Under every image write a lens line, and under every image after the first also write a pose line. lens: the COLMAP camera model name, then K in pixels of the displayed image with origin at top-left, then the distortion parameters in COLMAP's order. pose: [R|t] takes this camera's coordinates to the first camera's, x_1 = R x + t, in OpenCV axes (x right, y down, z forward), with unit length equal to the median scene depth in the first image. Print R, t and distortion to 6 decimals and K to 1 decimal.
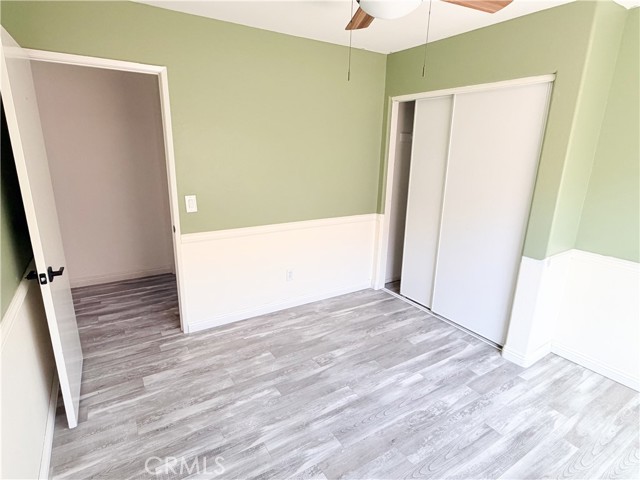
lens RADIAL K [[347.1, 0, 319.7], [0, 347.1, 240.6], [0, 0, 1]] dist [0.005130, -0.000079]
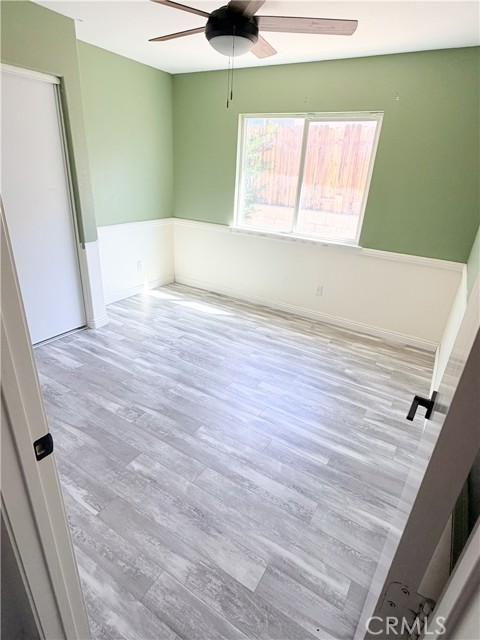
lens RADIAL K [[347.1, 0, 242.5], [0, 347.1, 317.6], [0, 0, 1]] dist [0.005130, -0.000079]
pose [[-0.441179, -0.400181, 0.803254, -0.782878], [0.174854, 0.839585, 0.514318, -0.279922], [-0.880220, 0.367358, -0.300434, 1.027777]]
